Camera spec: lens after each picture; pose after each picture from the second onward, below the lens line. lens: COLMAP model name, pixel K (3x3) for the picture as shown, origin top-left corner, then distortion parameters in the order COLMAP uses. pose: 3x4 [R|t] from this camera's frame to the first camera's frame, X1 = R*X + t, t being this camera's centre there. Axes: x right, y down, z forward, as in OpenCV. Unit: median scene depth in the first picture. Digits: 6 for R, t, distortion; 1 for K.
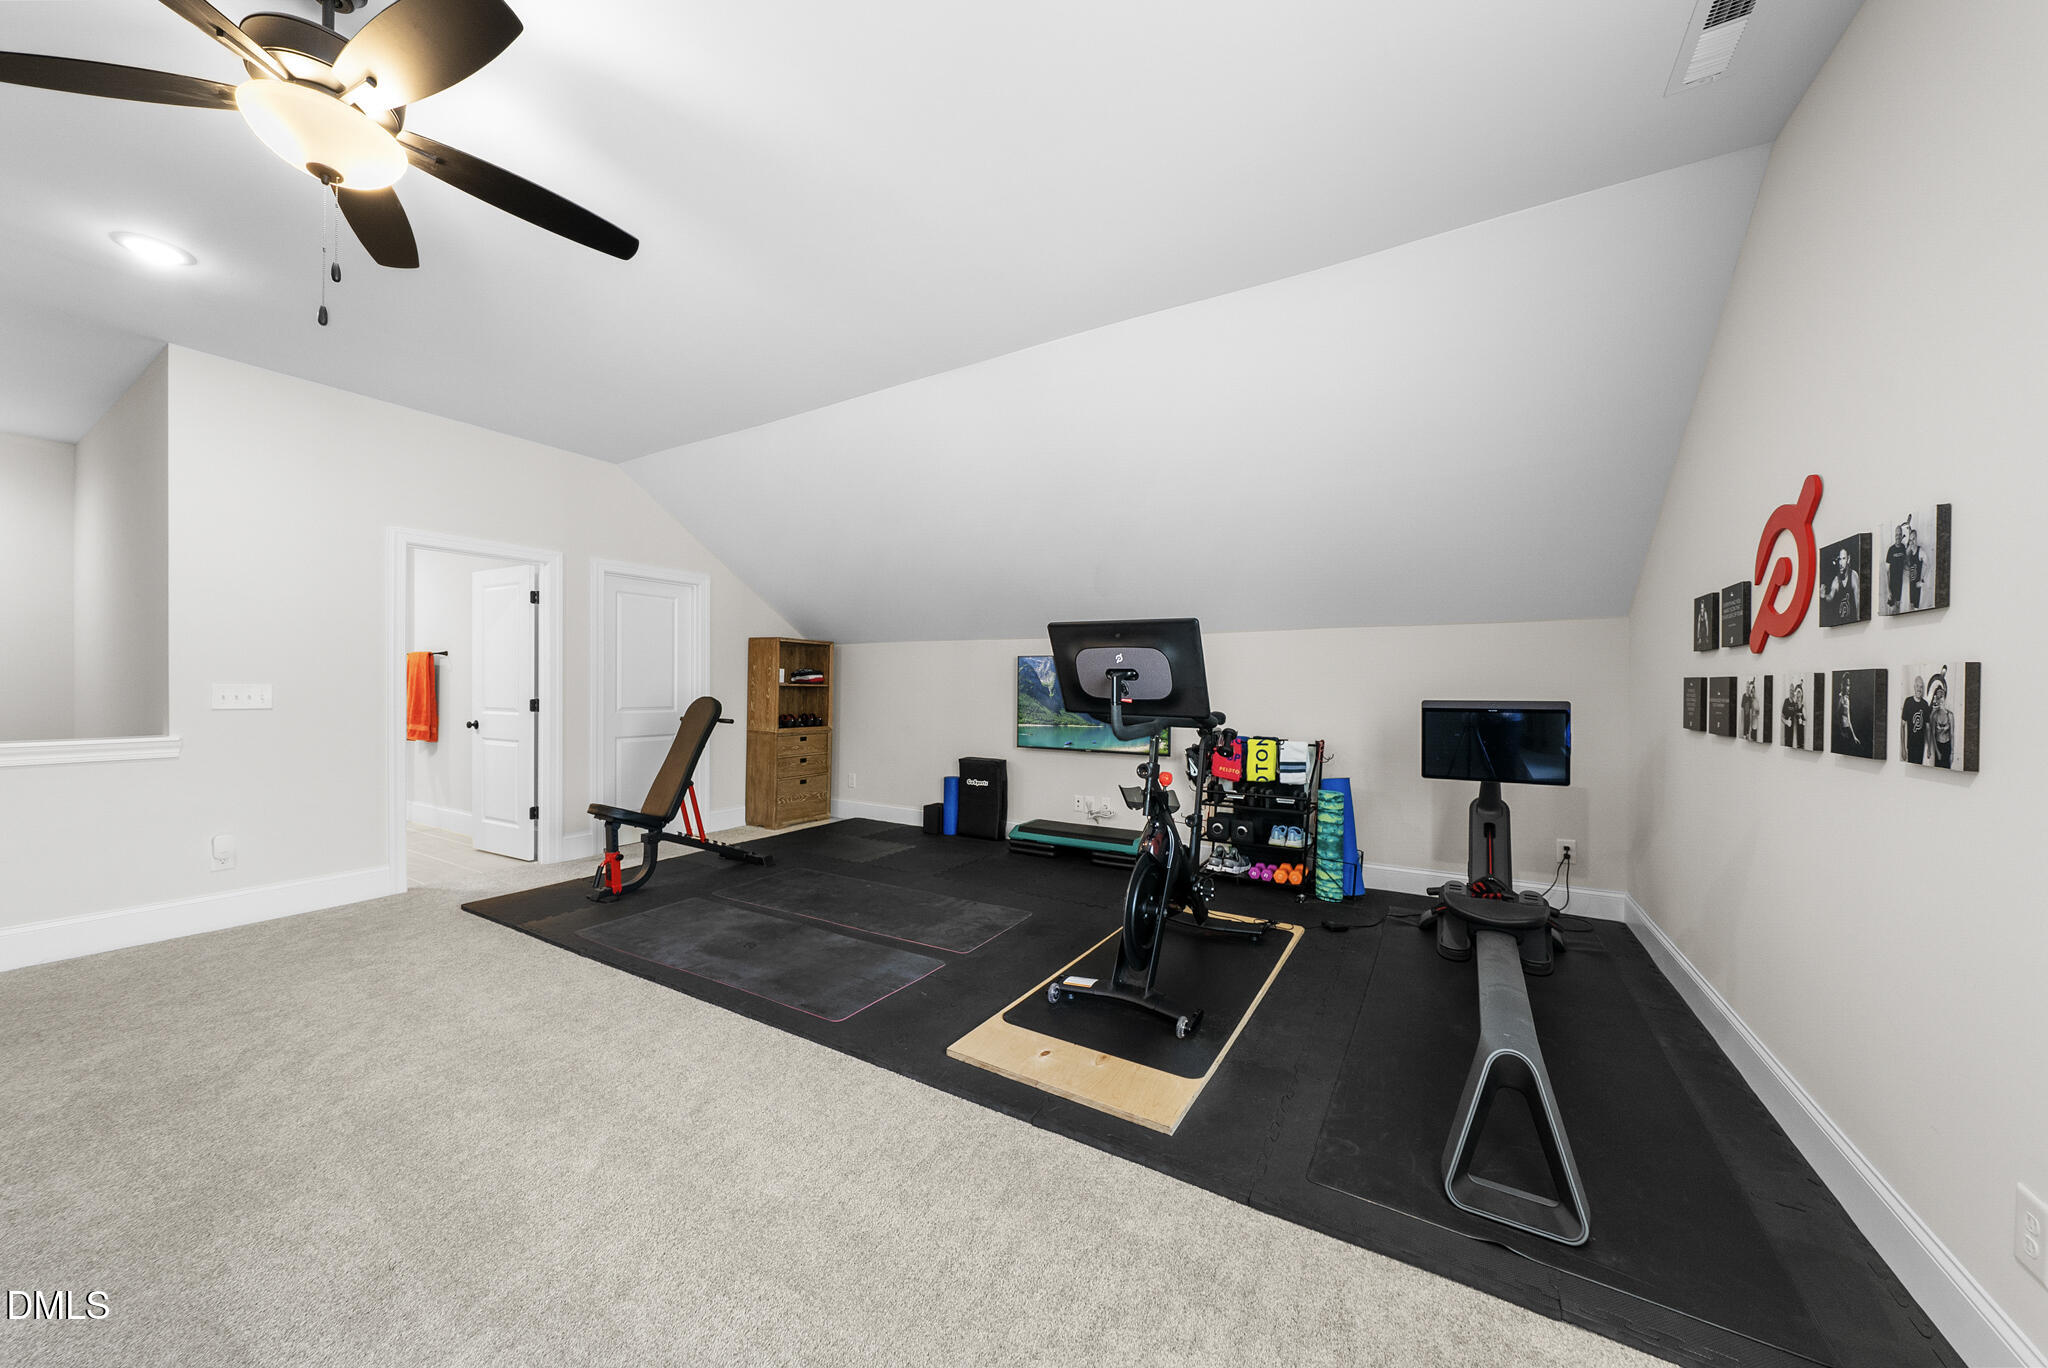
lens RADIAL K [[702.4, 0, 1019.1], [0, 702.4, 691.5], [0, 0, 1]] dist [-0.008451, 0.000233]
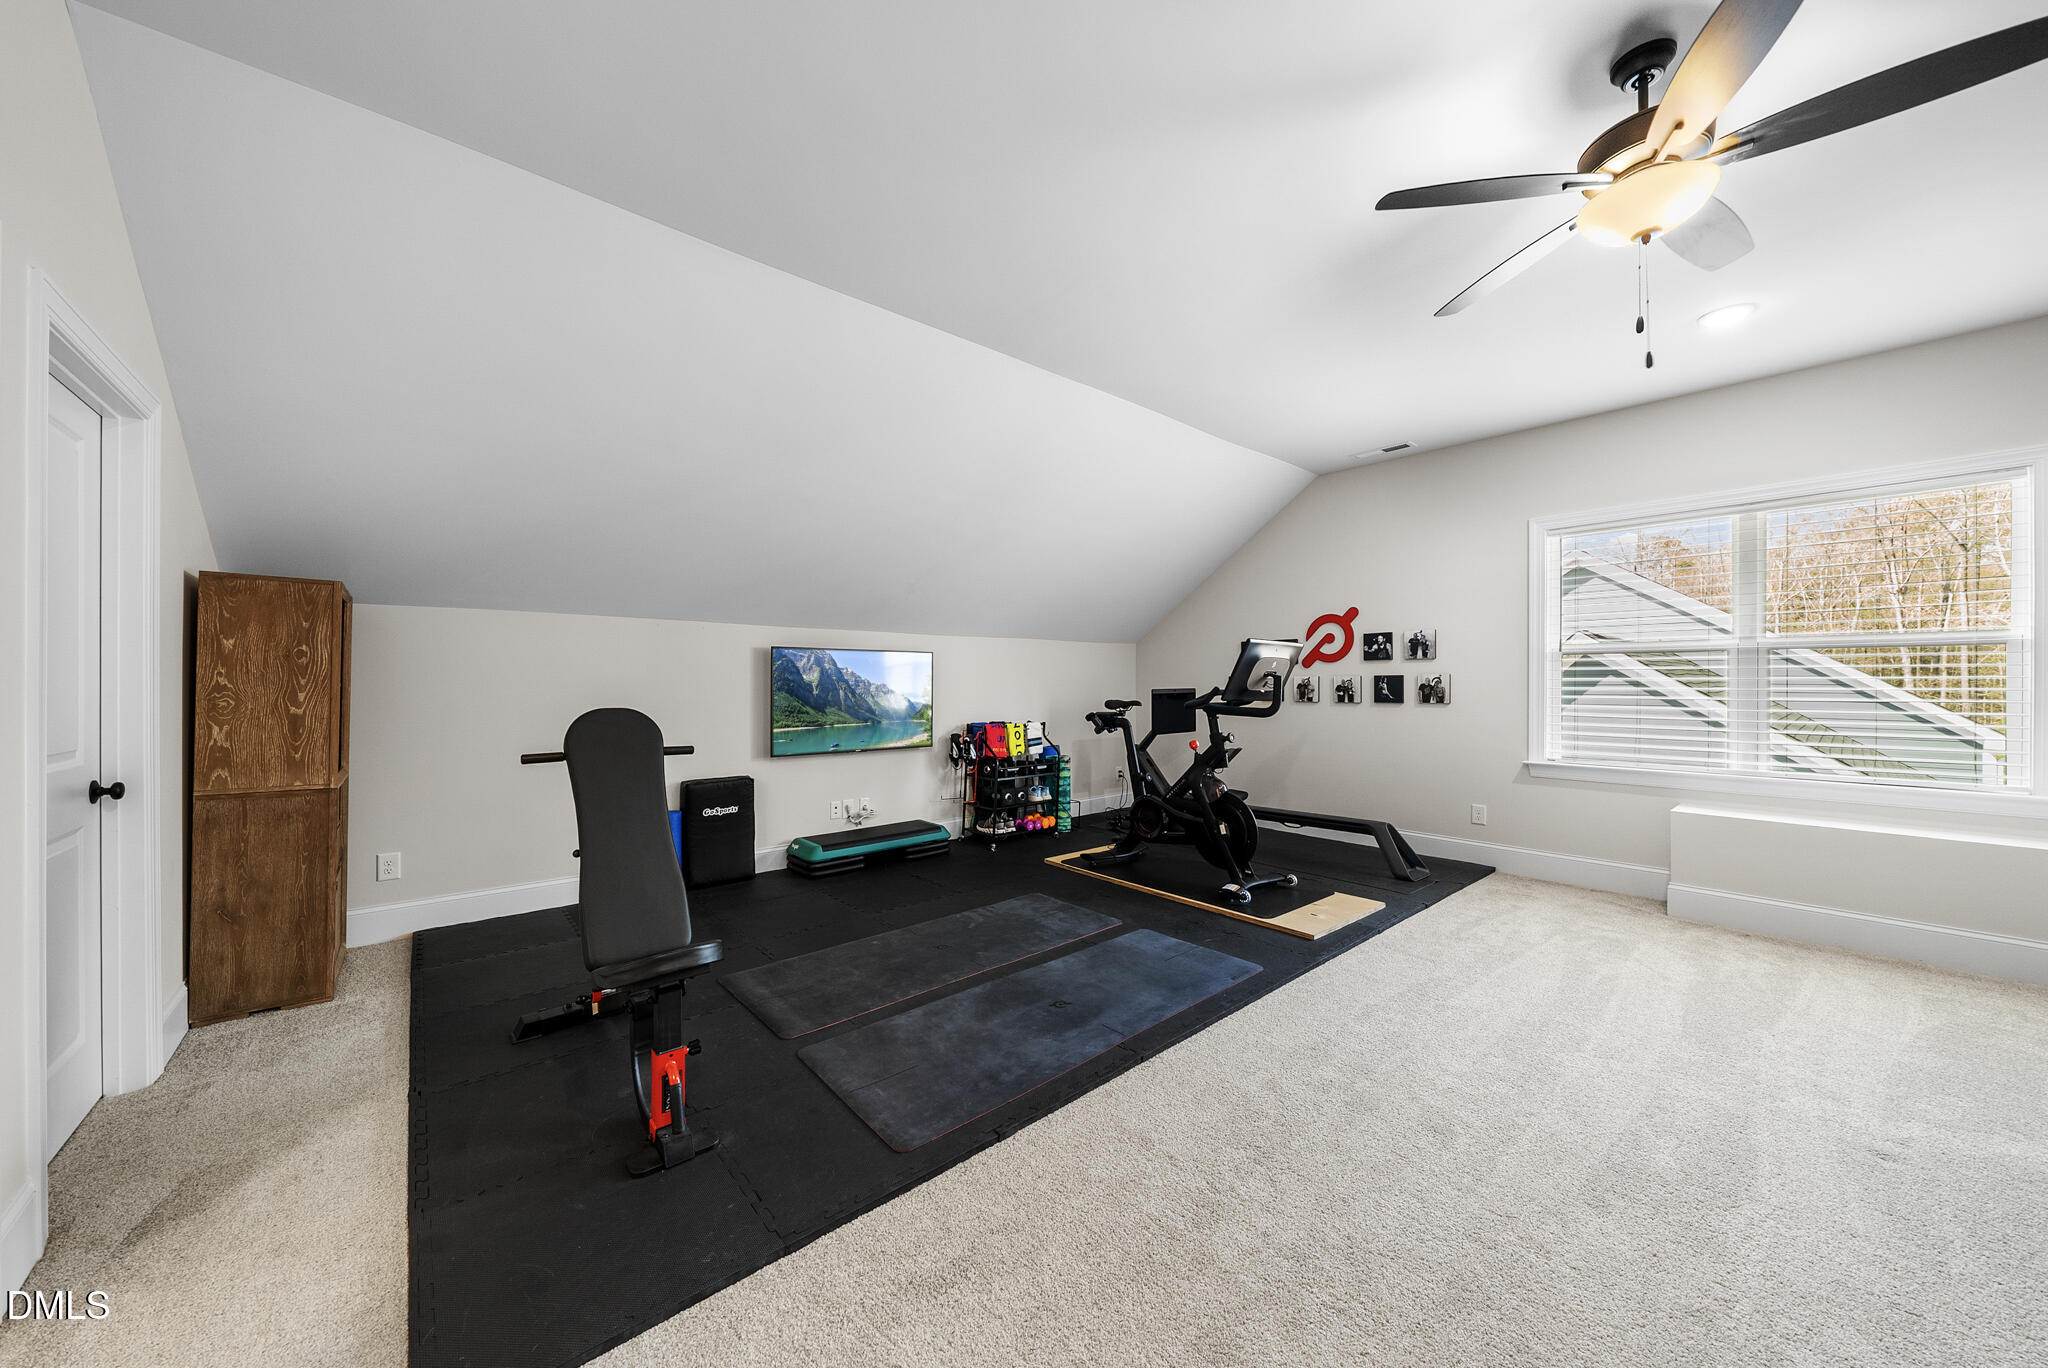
lens RADIAL K [[745.6, 0, 968.8], [0, 745.6, 682.3], [0, 0, 1]] dist [-0.008839, 0.000044]
pose [[0.321705, -0.006747, 0.946816, -1.060388], [0.010463, 0.999939, 0.003571, -0.013087], [-0.946782, 0.008757, 0.321756, 0.704175]]
